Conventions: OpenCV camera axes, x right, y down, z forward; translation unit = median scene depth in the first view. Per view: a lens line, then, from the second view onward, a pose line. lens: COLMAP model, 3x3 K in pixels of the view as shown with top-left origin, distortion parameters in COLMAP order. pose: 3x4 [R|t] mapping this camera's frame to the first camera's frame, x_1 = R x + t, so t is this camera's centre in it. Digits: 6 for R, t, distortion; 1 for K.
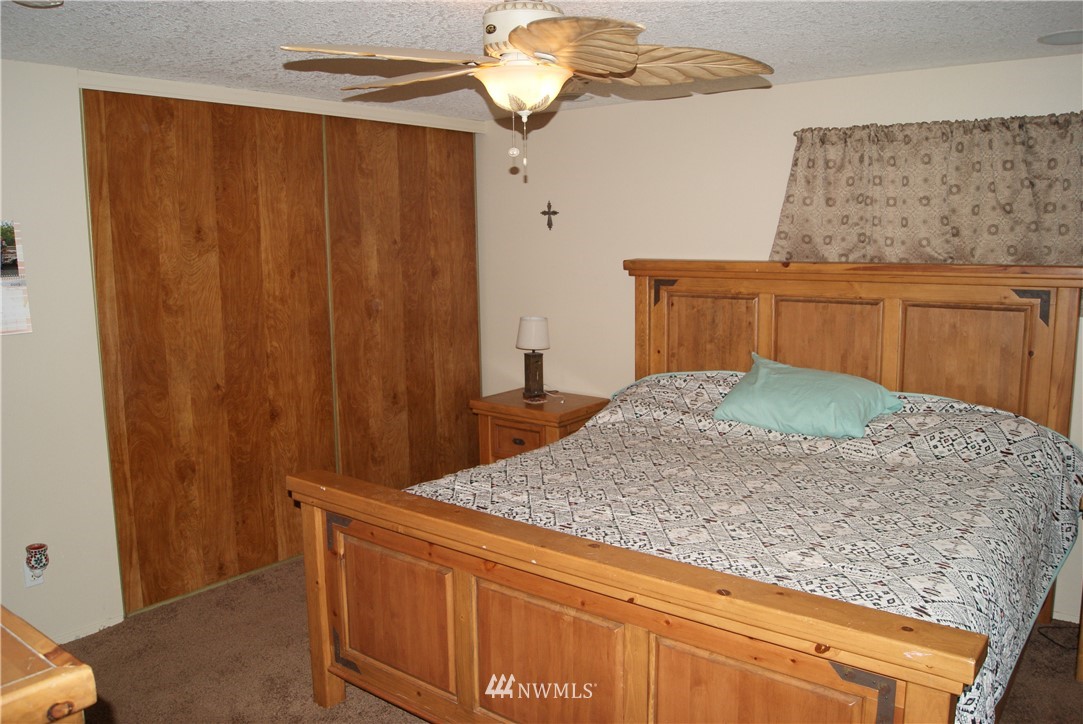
lens RADIAL K [[840.3, 0, 544.5], [0, 840.3, 361.7], [0, 0, 1]] dist [-0.090388, 0.022858]
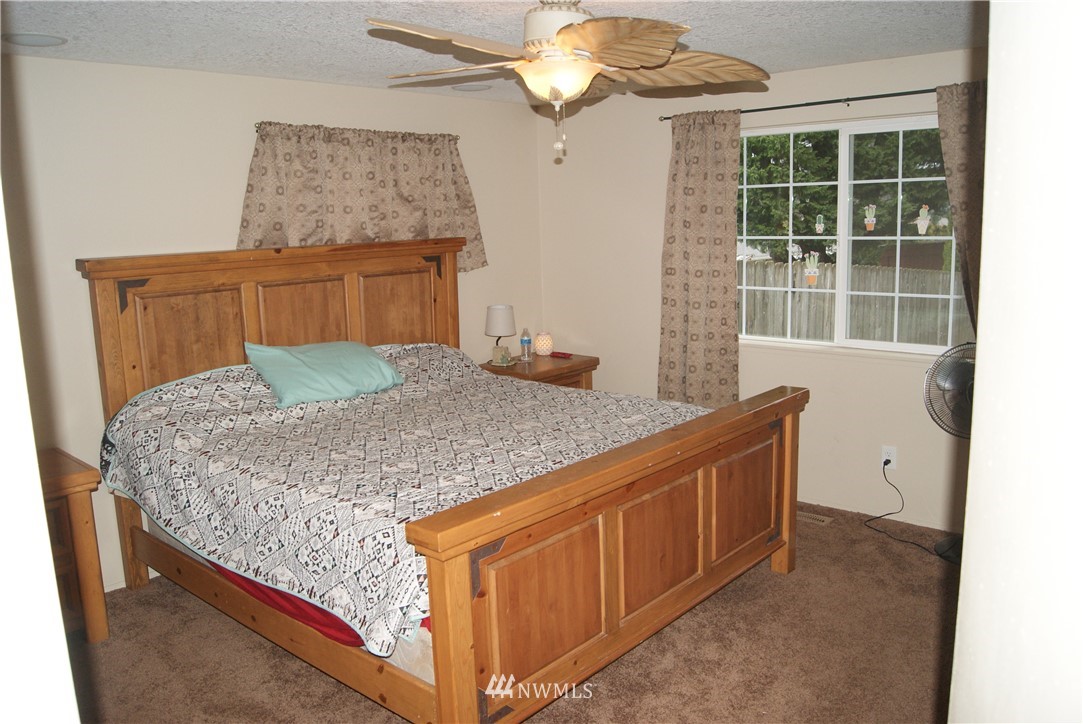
lens RADIAL K [[840.3, 0, 544.5], [0, 840.3, 361.7], [0, 0, 1]] dist [-0.090388, 0.022858]
pose [[0.076864, -0.162339, 0.983737, -0.743412], [0.173835, 0.973726, 0.147105, -0.077306], [-0.981771, 0.159701, 0.103065, 0.592760]]
